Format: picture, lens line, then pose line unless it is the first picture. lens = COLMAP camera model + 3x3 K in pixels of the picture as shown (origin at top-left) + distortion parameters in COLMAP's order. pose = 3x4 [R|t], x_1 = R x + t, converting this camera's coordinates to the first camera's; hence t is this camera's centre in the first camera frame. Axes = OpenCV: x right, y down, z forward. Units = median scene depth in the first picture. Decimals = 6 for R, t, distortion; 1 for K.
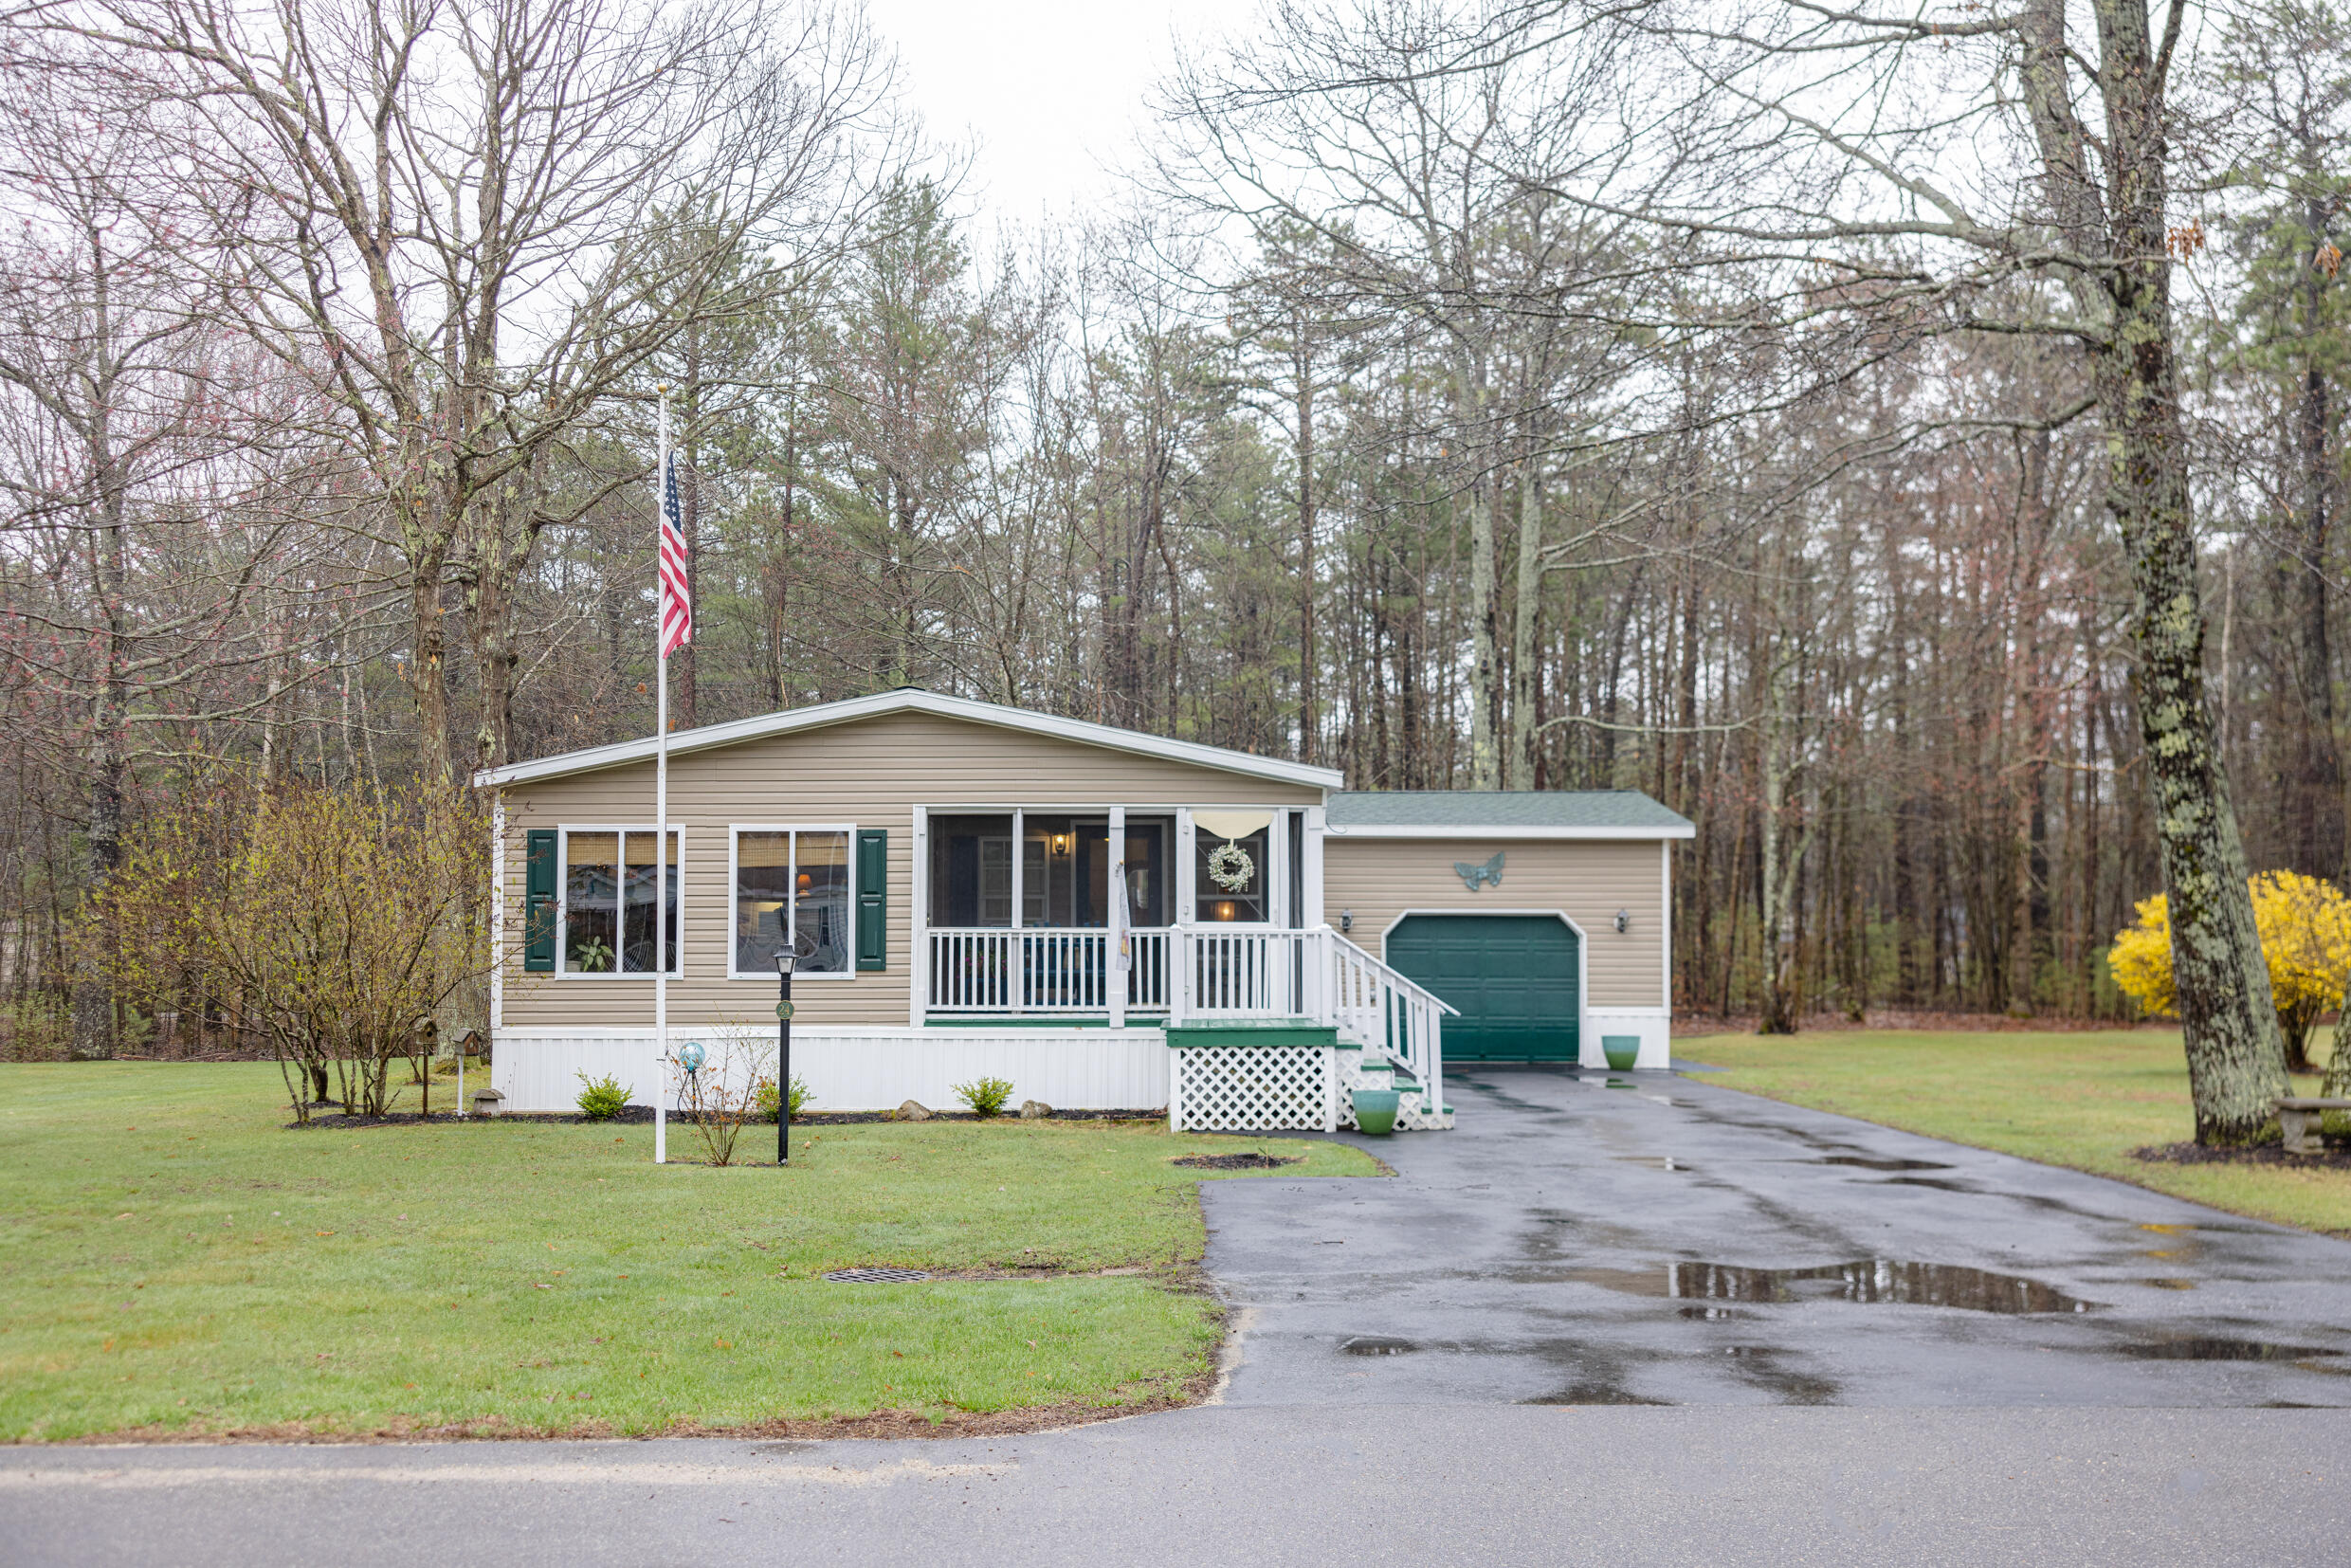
lens RADIAL K [[2316.3, 0, 1174.4], [0, 2316.3, 796.2], [0, 0, 1]] dist [0.010249, 0.000000]
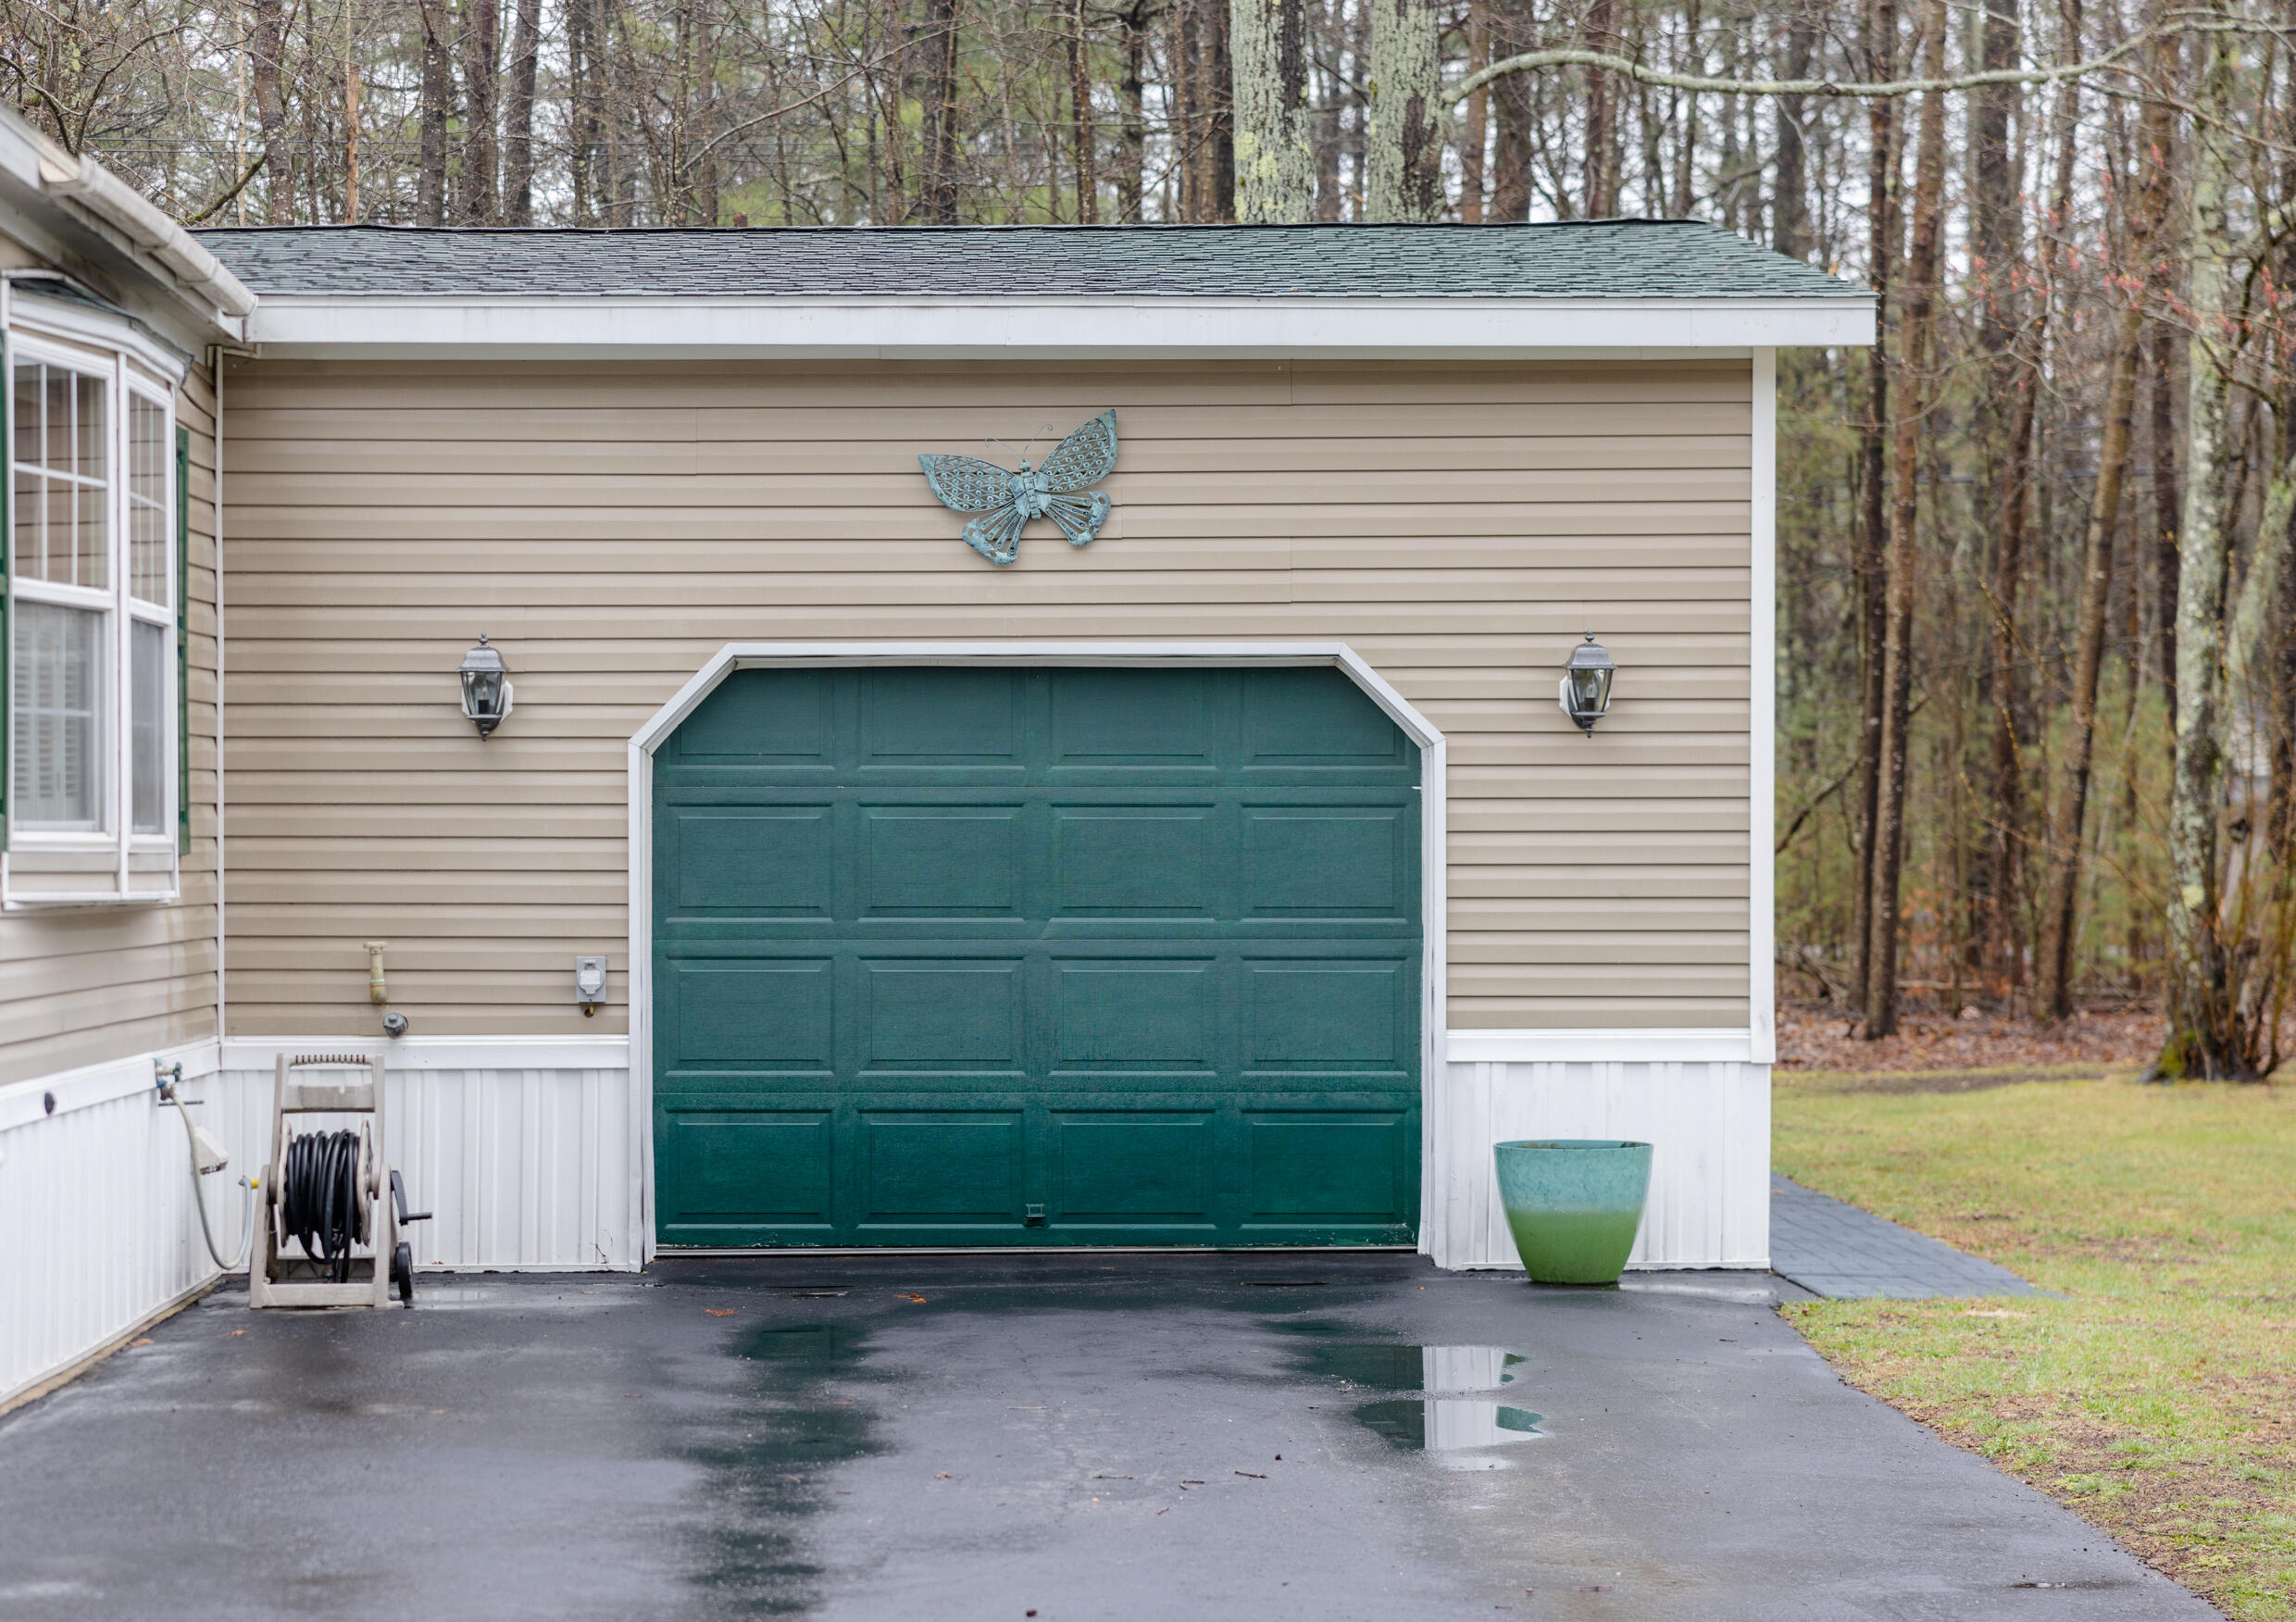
lens RADIAL K [[5115.7, 0, 1137.9], [0, 5115.7, 805.6], [0, 0, 1]] dist [0.027678, 0.000000]
pose [[0.999031, -0.006497, 0.043531, 0.168647], [0.003848, 0.998151, 0.060656, 0.046642], [-0.043845, -0.060430, 0.997209, 0.631871]]
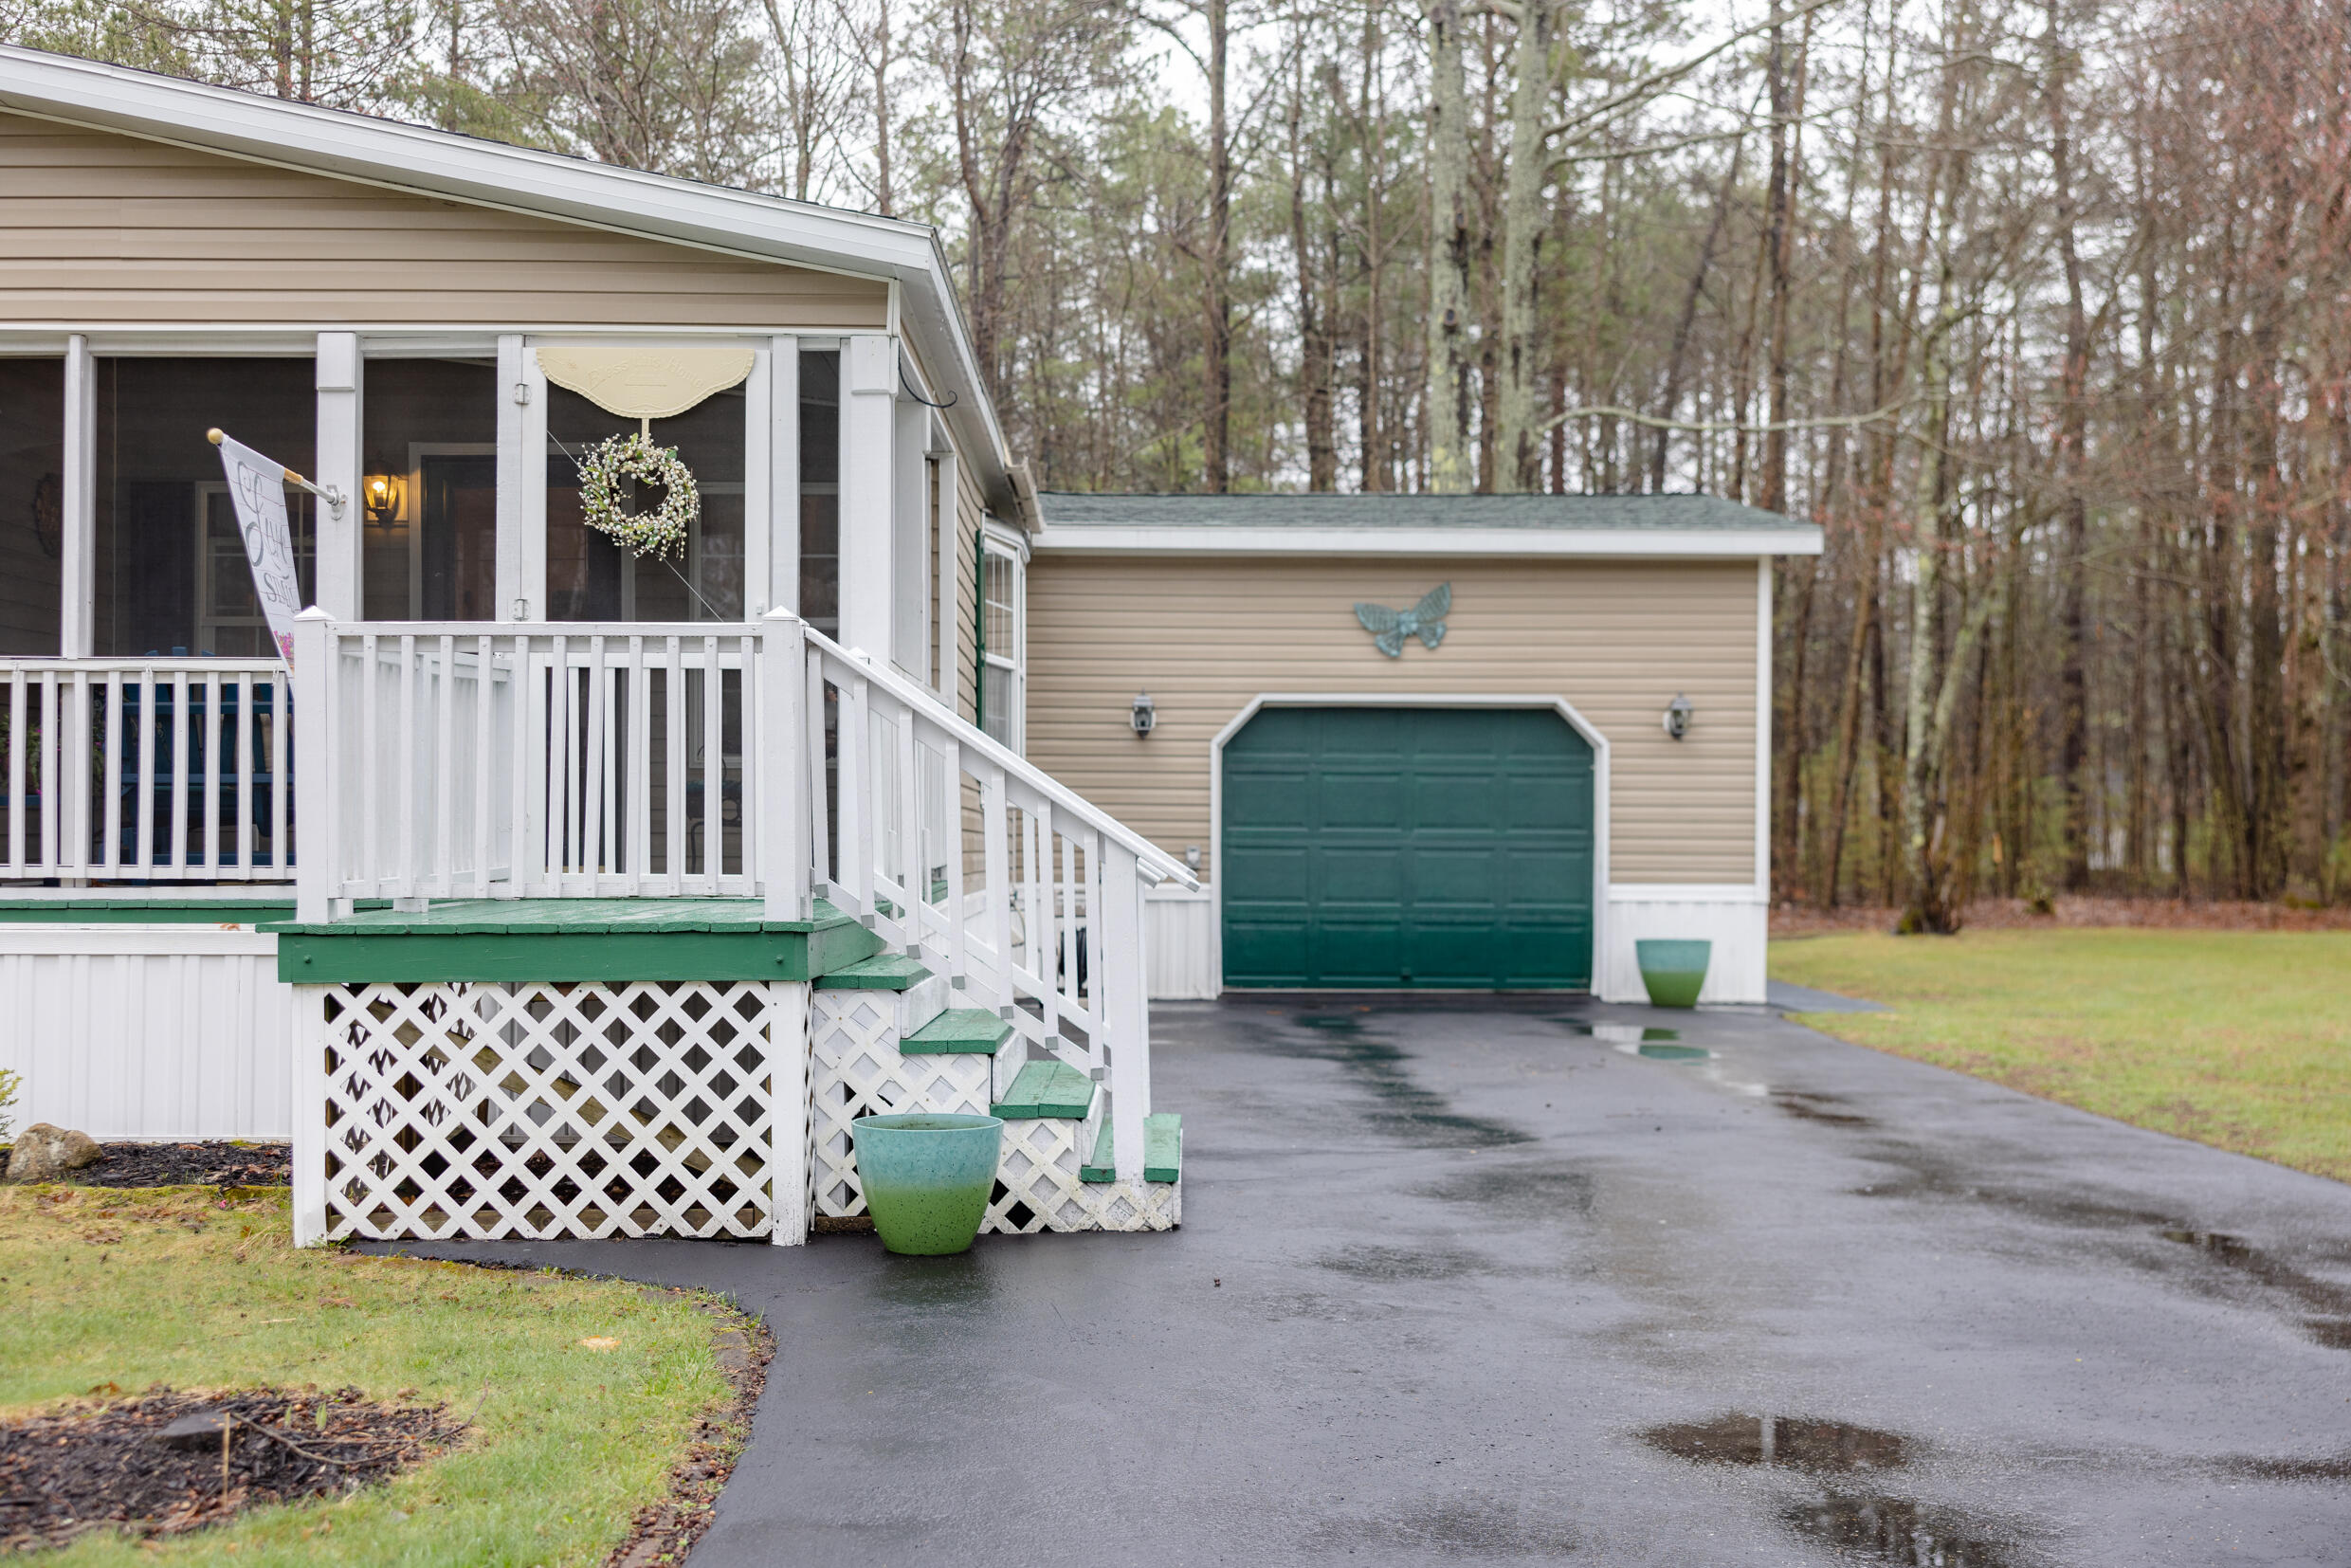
lens RADIAL K [[2792.1, 0, 1191.5], [0, 2792.1, 807.7], [0, 0, 1]] dist [-0.031358, 0.000000]
pose [[0.999781, 0.001103, 0.020912, 0.101528], [-0.002311, 0.998324, 0.057822, 0.053828], [-0.020814, -0.057858, 0.998108, 0.539190]]
